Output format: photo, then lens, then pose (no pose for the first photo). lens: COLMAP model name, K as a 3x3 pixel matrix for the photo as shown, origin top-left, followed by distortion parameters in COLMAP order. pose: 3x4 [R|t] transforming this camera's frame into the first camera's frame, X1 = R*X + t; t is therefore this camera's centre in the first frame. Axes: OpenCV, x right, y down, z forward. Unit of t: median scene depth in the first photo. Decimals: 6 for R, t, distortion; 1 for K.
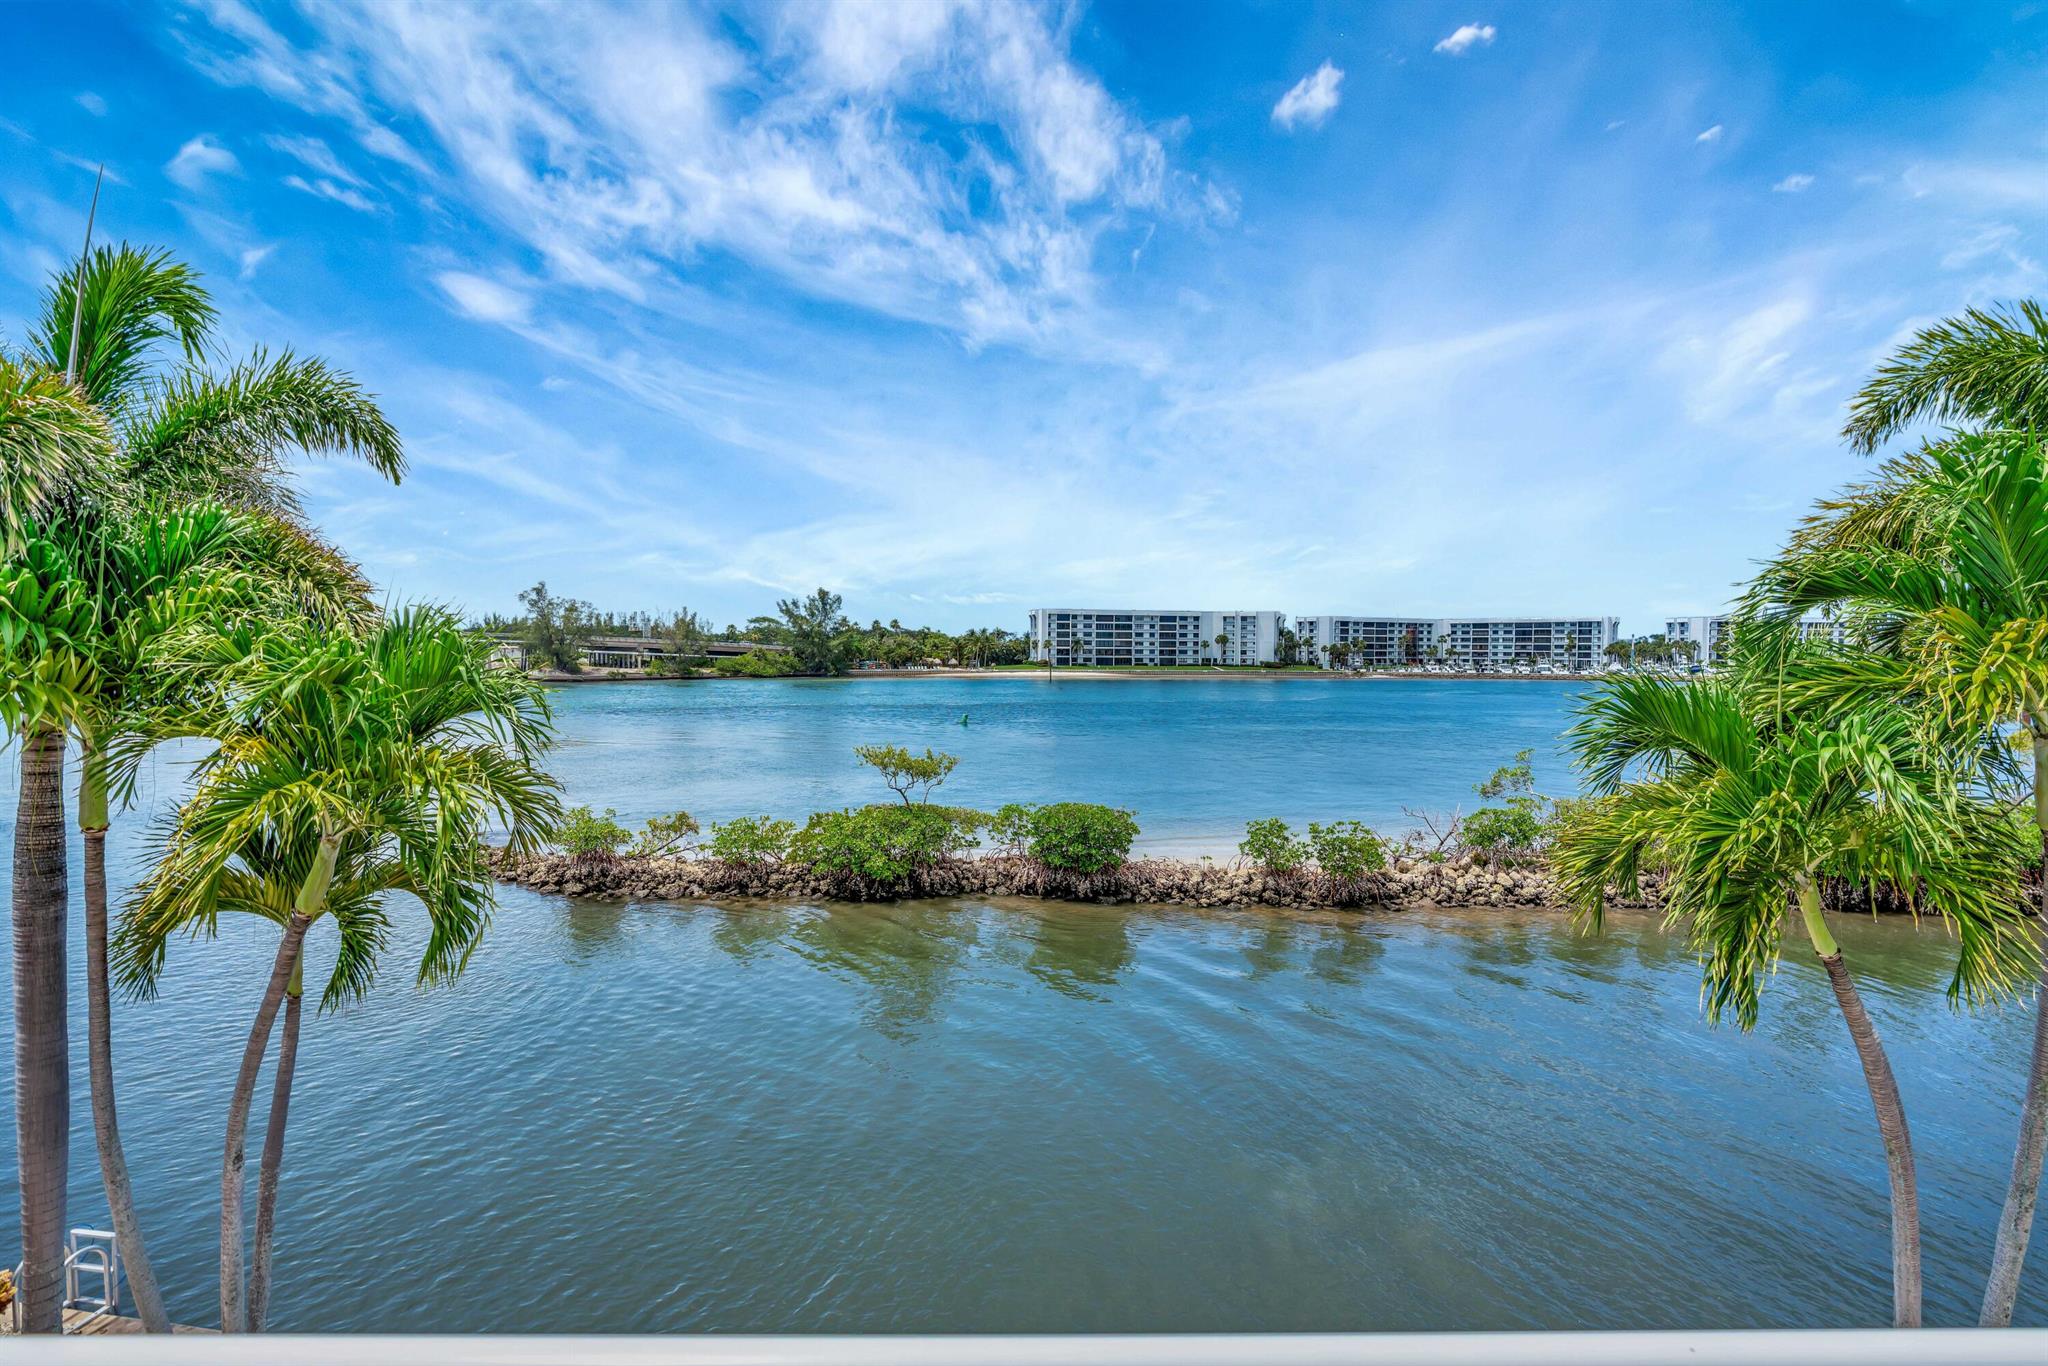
lens RADIAL K [[921.5, 0, 1030.3], [0, 921.5, 684.5], [0, 0, 1]] dist [-0.019617, 0.011708]
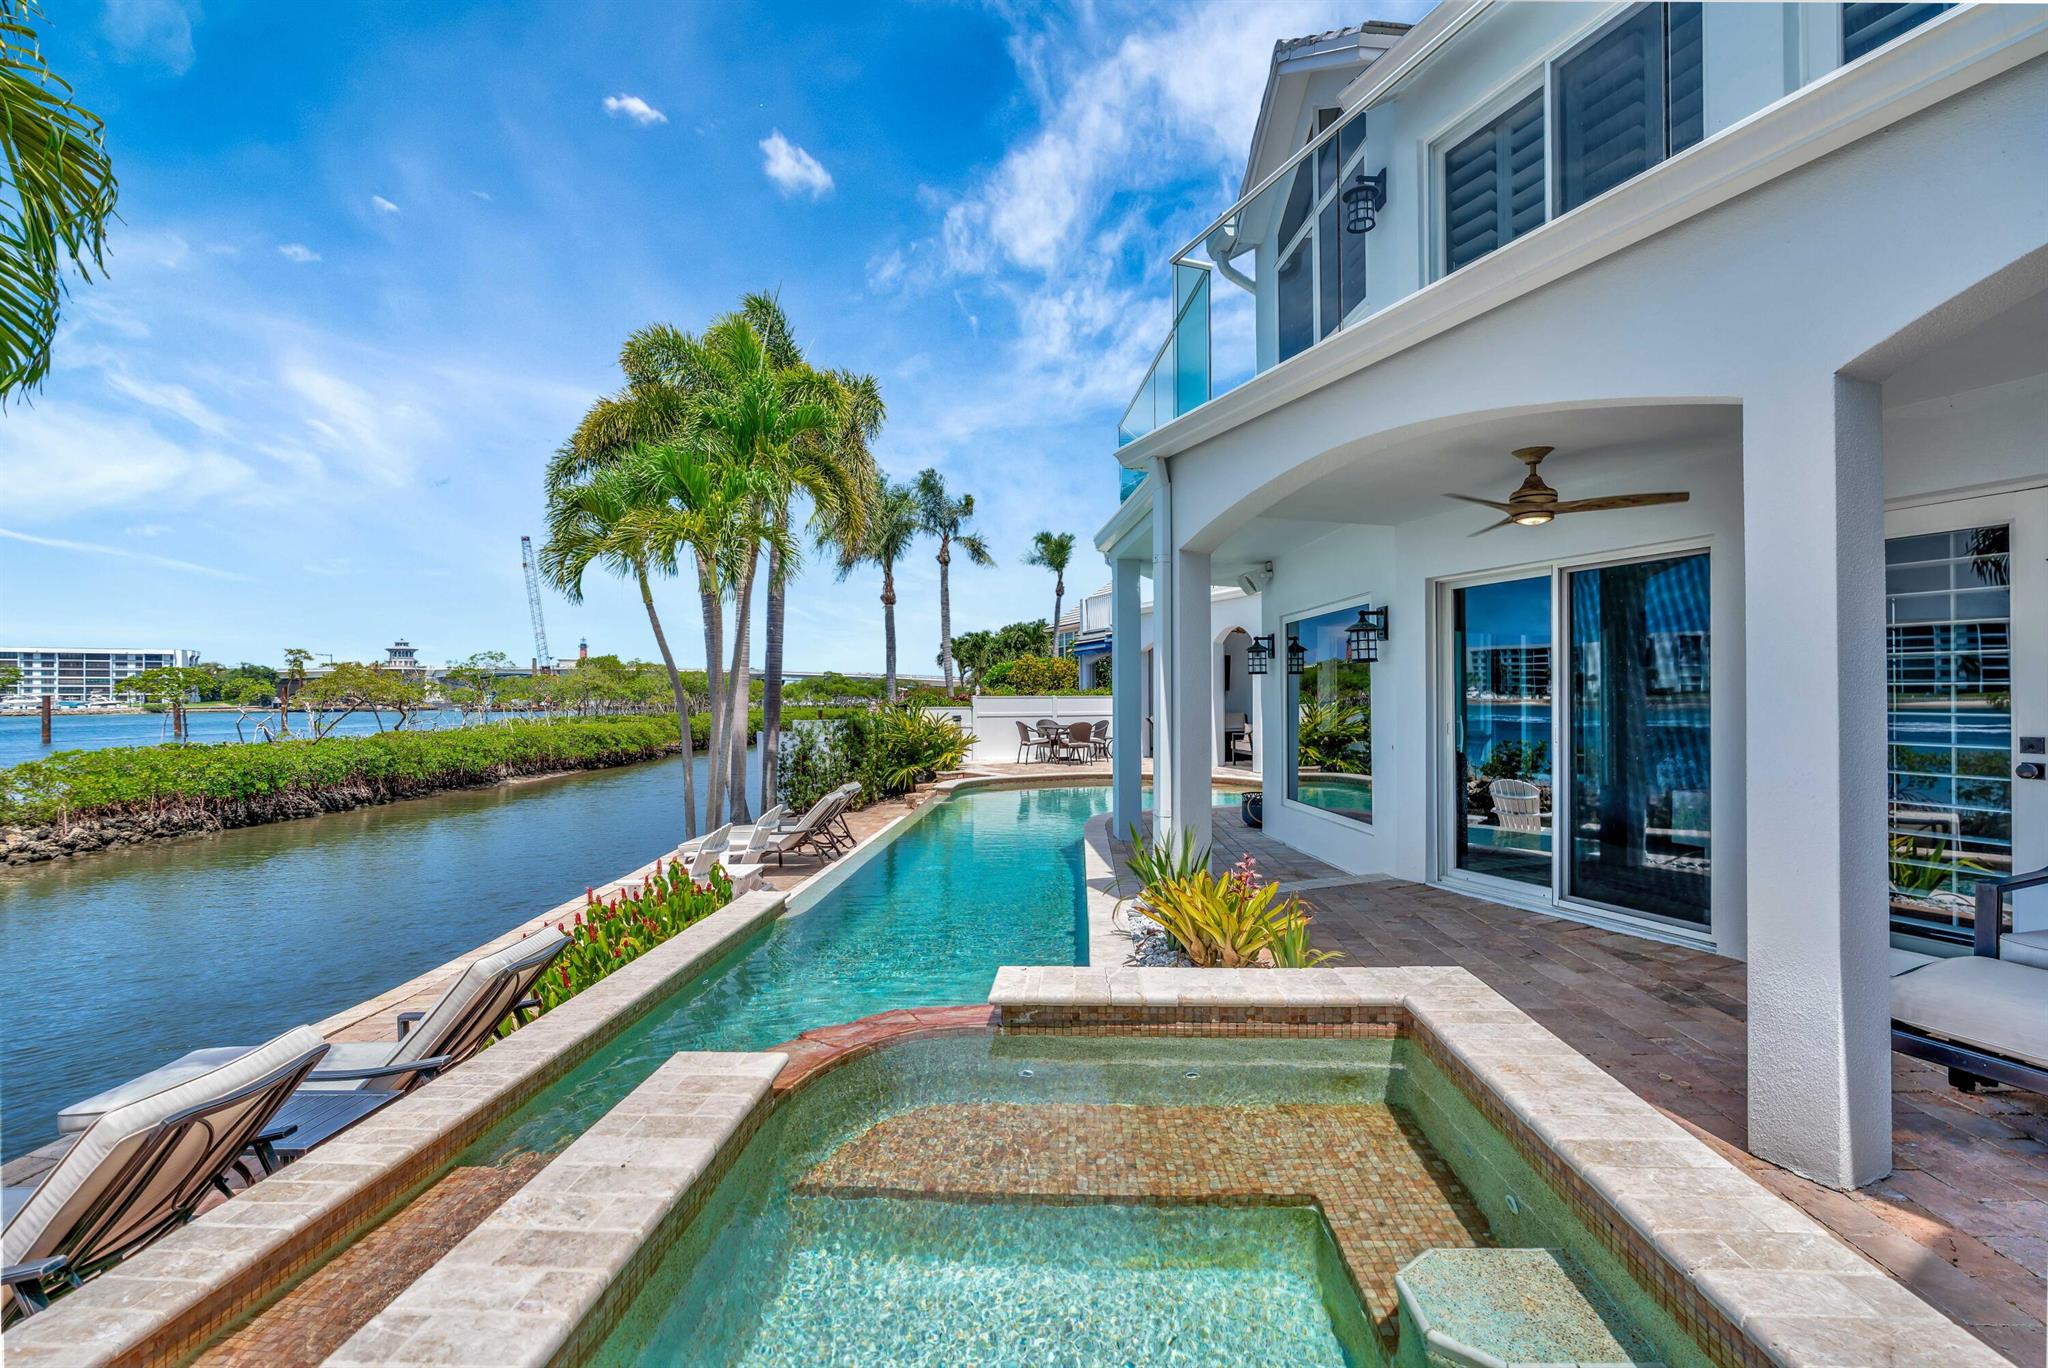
lens RADIAL K [[914.2, 0, 1032.4], [0, 914.2, 692.1], [0, 0, 1]] dist [-0.017707, 0.007884]
pose [[-0.061105, -0.001738, 0.998130, -0.037249], [0.039150, 0.999225, 0.004137, 0.015397], [-0.997363, 0.039330, -0.060990, 0.010967]]
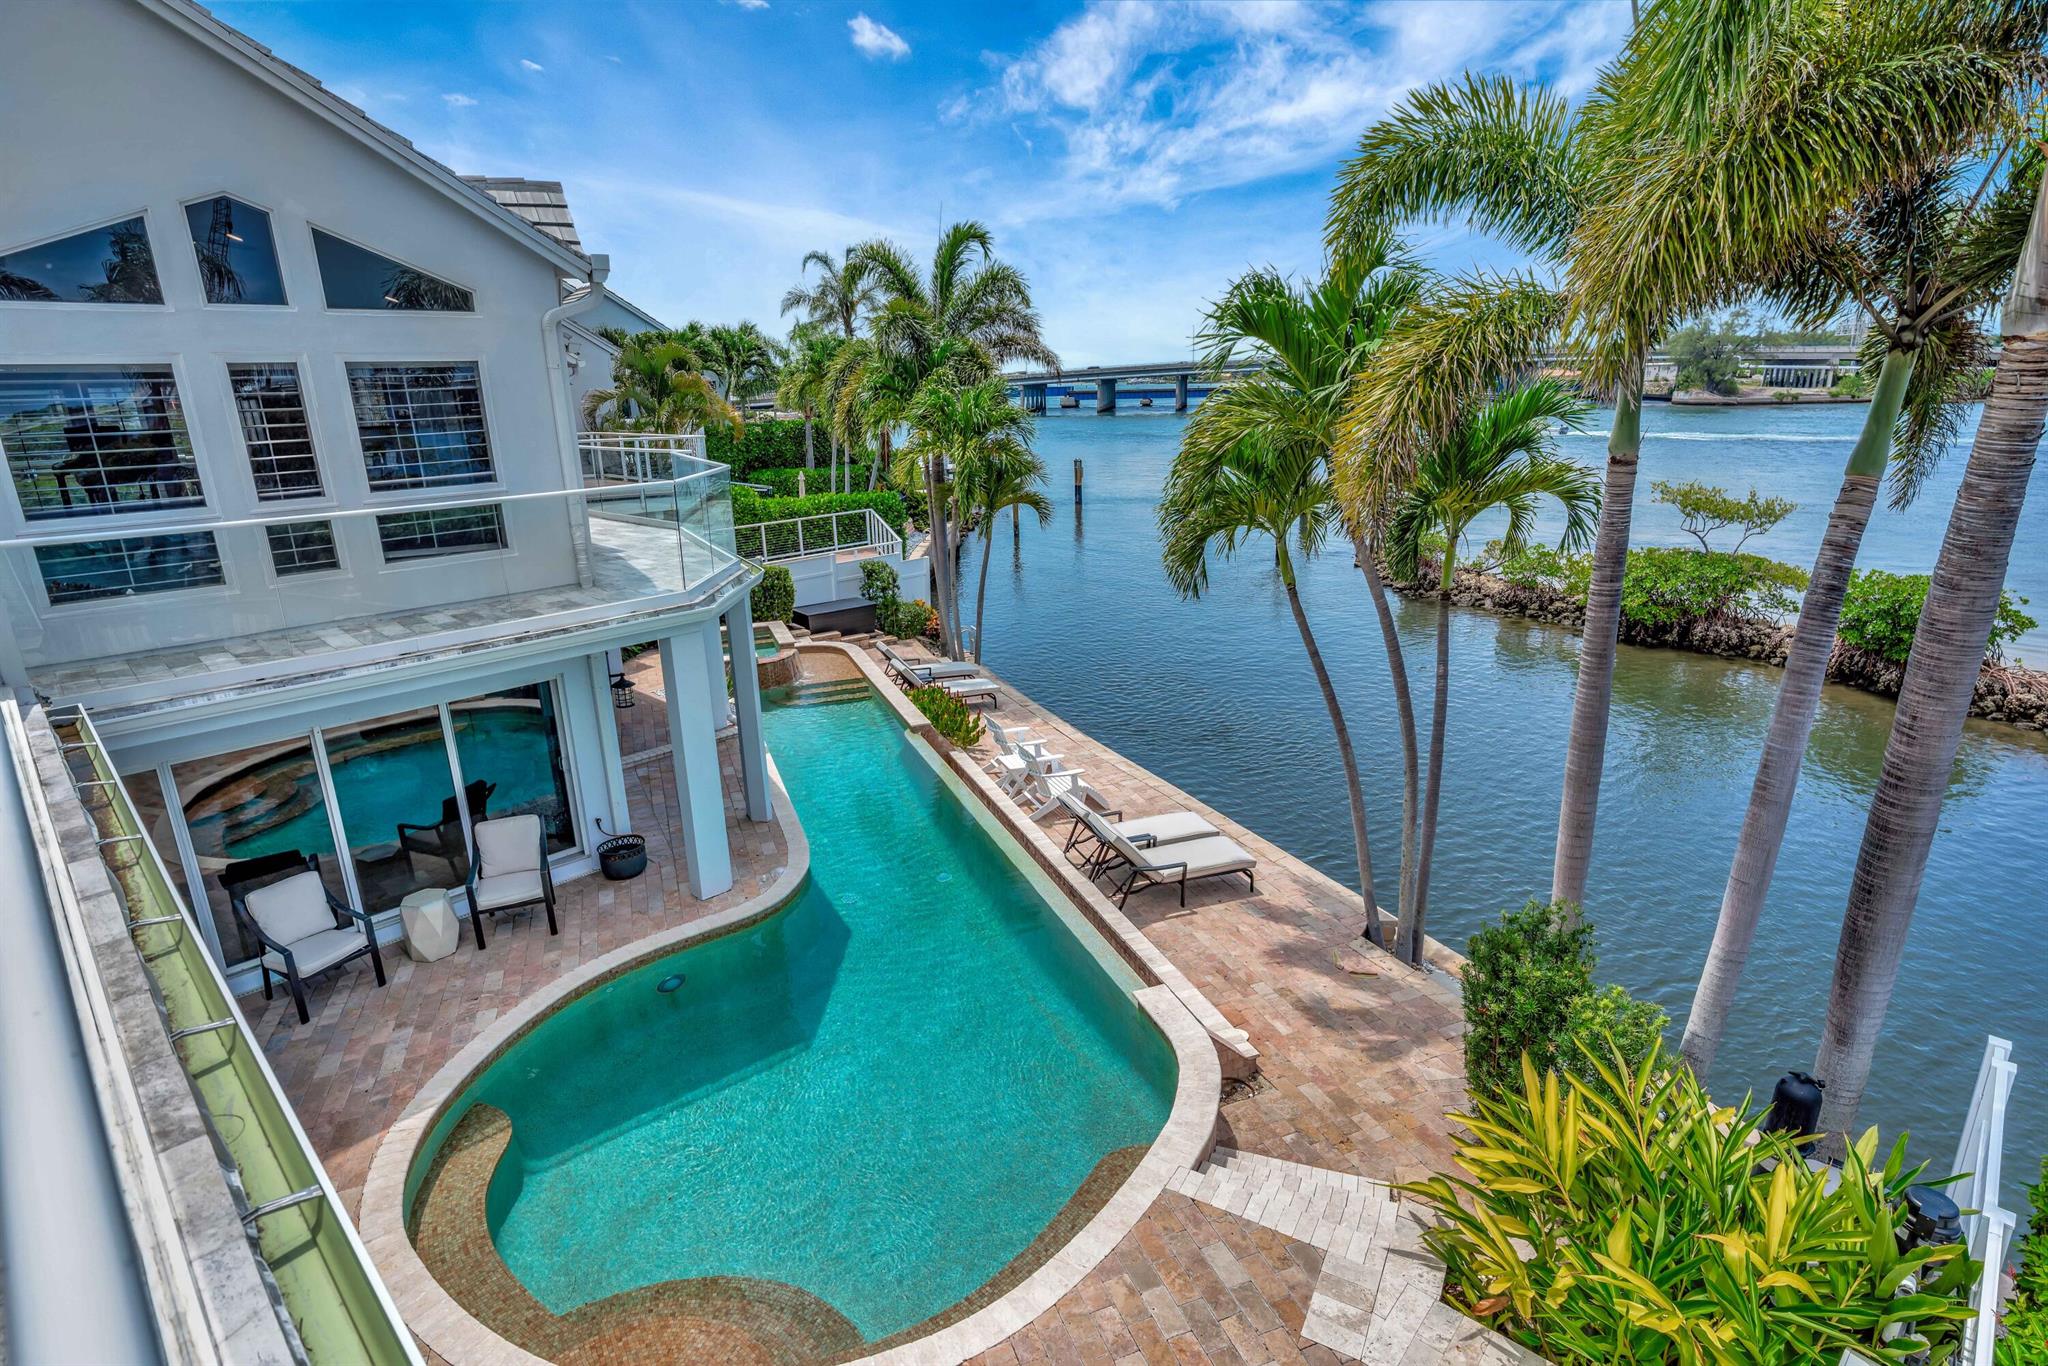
lens RADIAL K [[1023.9, 0, 1025.2], [0, 1023.9, 682.7], [0, 0, 1]] dist [-0.002119, -0.000094]
pose [[0.457772, 0.233365, -0.857896, 0.070069], [-0.002958, 0.965331, 0.261011, -0.000640], [0.889065, -0.116946, 0.442592, -0.007797]]
